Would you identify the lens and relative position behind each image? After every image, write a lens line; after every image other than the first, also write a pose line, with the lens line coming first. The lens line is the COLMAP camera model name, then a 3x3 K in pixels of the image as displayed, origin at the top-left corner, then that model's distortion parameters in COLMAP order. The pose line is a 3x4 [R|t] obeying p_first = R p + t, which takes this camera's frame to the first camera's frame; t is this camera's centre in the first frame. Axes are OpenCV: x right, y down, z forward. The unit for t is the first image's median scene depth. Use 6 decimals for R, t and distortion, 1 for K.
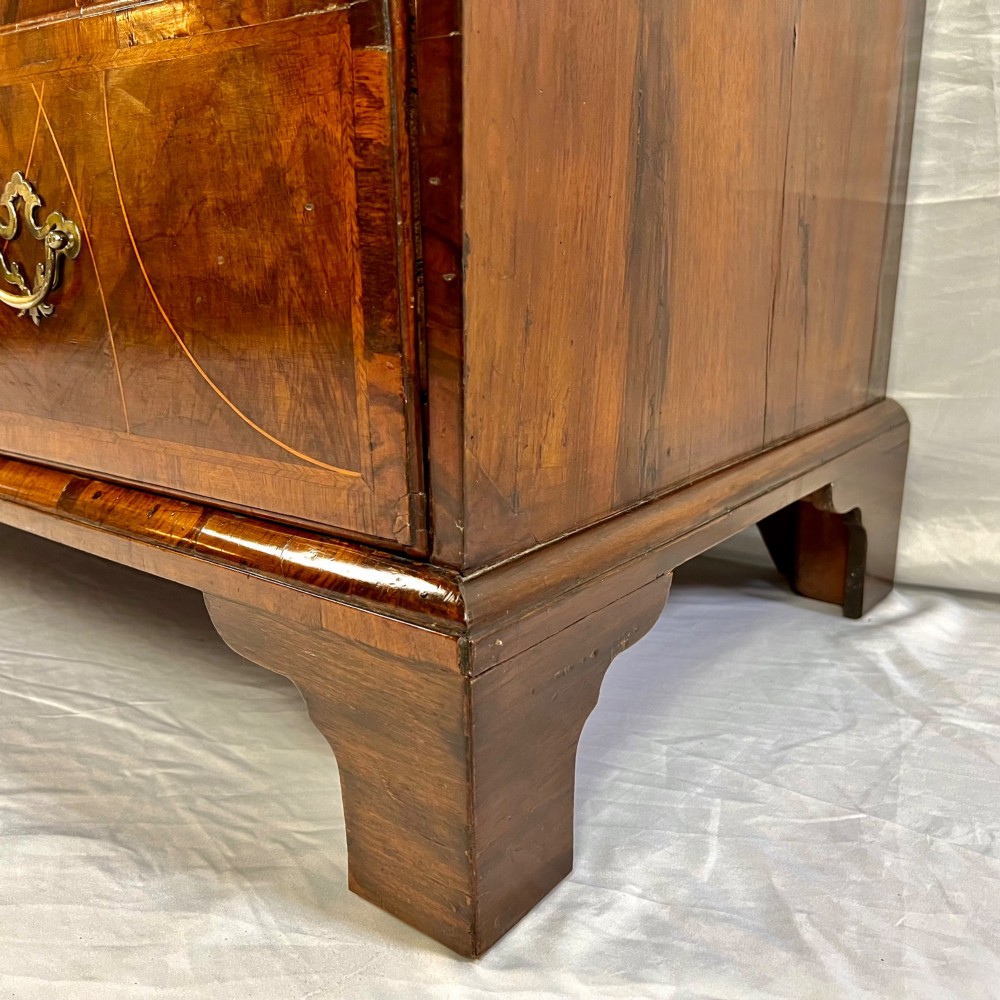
lens RADIAL K [[985.4, 0, 503.4], [0, 985.4, 485.4], [0, 0, 1]] dist [0.130227, -0.293805]
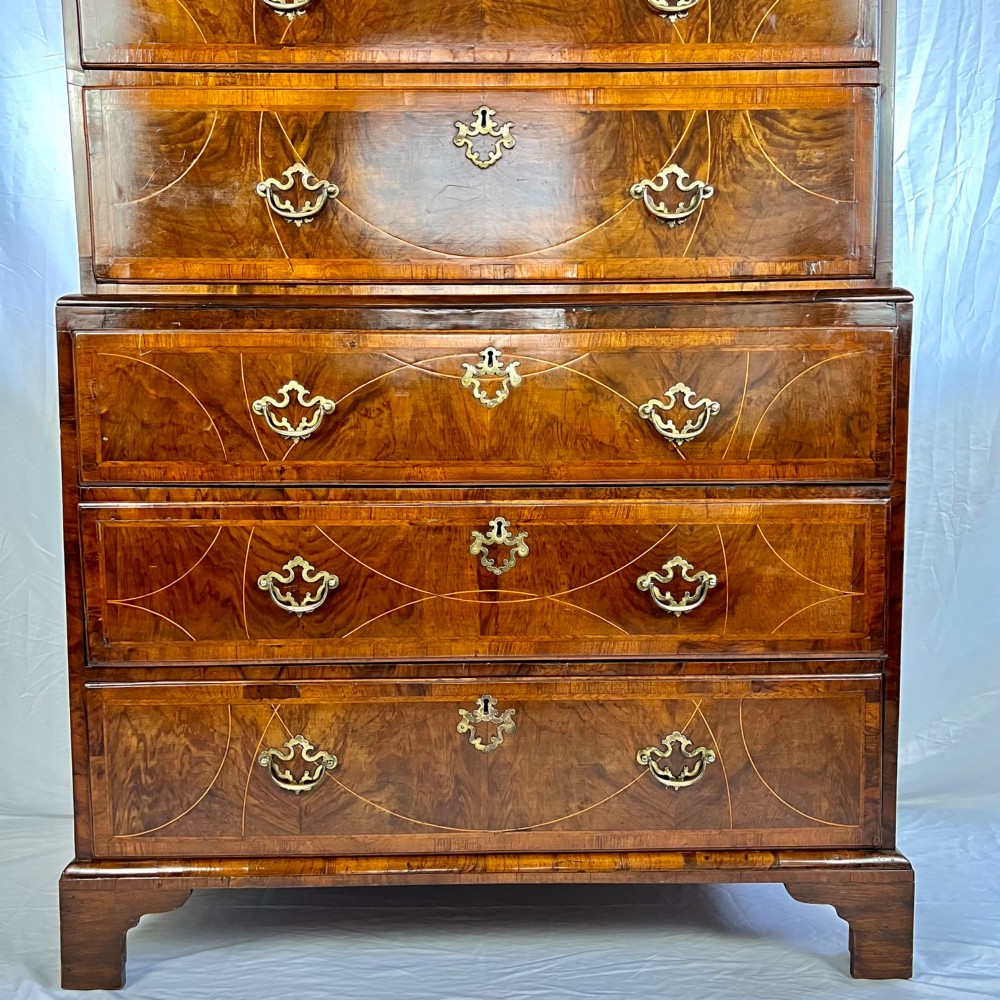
lens RADIAL K [[1028.1, 0, 511.1], [0, 1028.1, 494.4], [0, 0, 1]] dist [0.033858, -0.043232]
pose [[0.798329, -0.053852, 0.599808, -2.807697], [0.155764, 0.980566, -0.119281, -0.787831], [-0.581728, 0.188654, 0.791203, -1.082631]]
